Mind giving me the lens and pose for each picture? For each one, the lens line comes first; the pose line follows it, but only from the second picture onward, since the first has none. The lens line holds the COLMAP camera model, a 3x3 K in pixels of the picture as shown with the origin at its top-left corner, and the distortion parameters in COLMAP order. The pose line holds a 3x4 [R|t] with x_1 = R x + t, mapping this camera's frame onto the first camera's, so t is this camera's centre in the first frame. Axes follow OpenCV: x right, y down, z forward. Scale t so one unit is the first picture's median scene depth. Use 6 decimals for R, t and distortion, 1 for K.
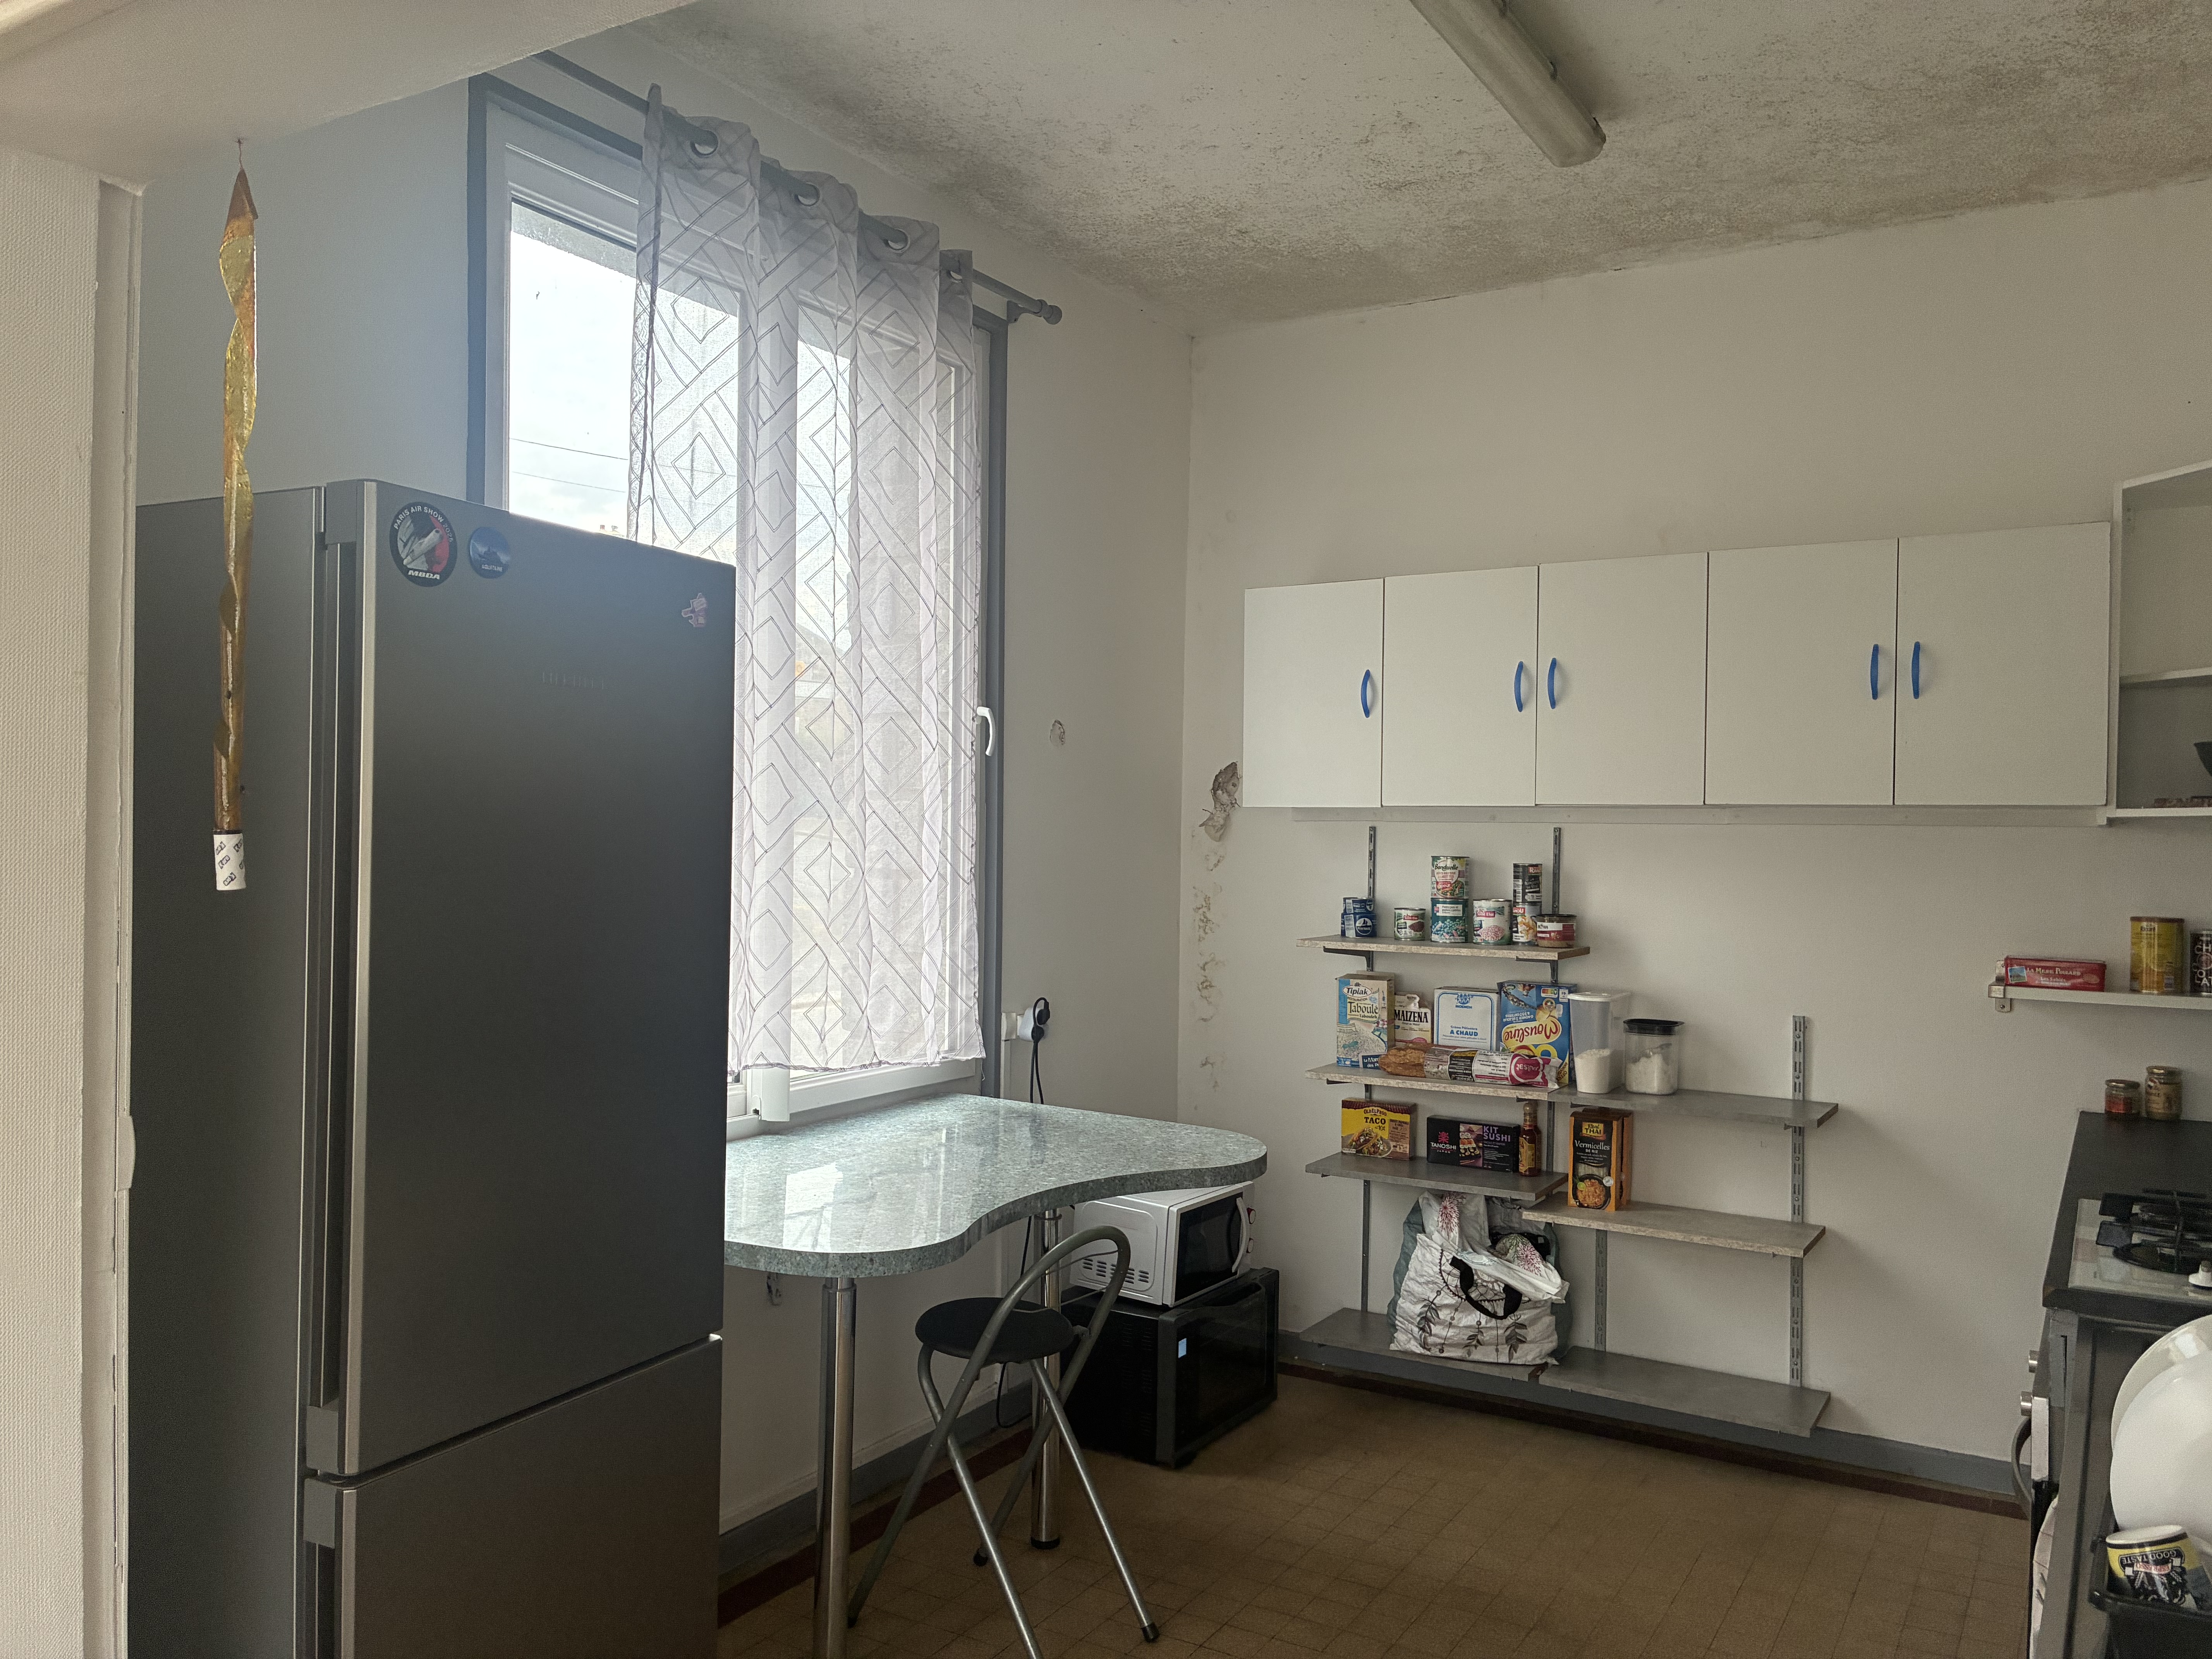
lens RADIAL K [[1676.4, 0, 1106.7], [0, 1676.4, 835.6], [0, 0, 1]] dist [0.054255, -0.072341]
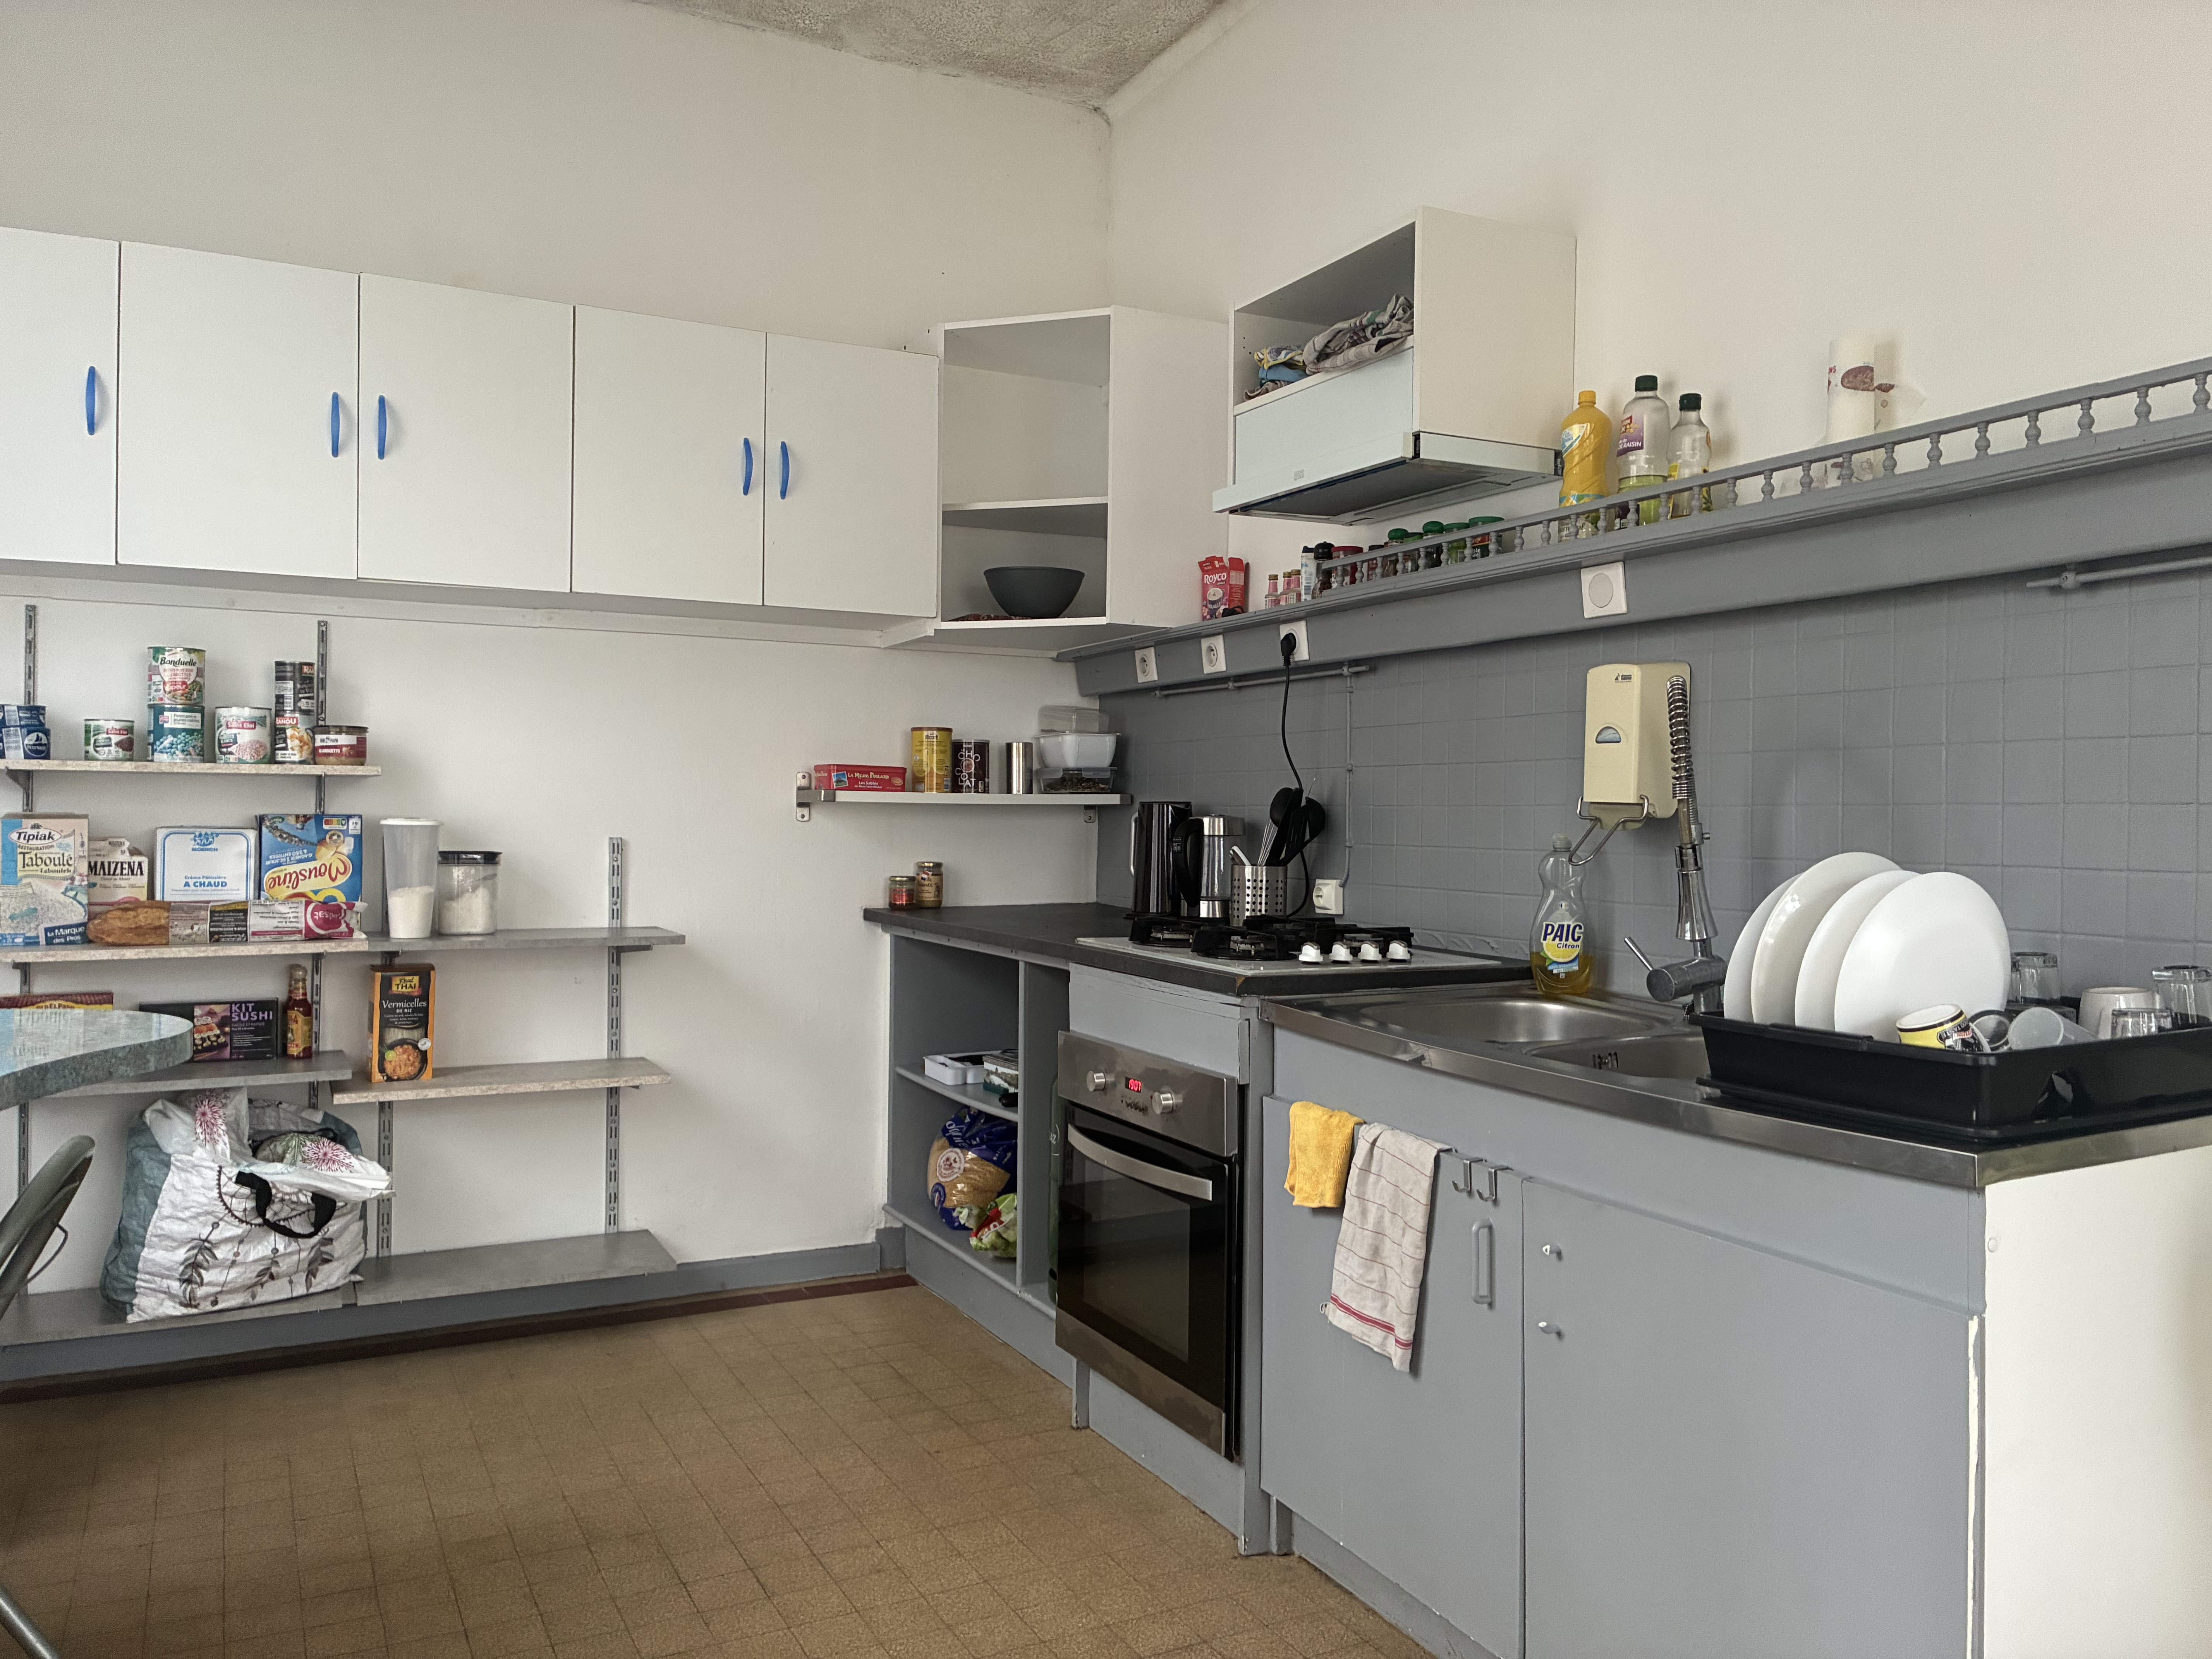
lens RADIAL K [[1676.4, 0, 1108.3], [0, 1676.4, 826.5], [0, 0, 1]] dist [0.054255, -0.072341]
pose [[0.515473, -0.014462, 0.856784, -0.238579], [-0.001928, 0.999835, 0.018037, 0.081168], [-0.856904, -0.010950, 0.515360, 0.279373]]
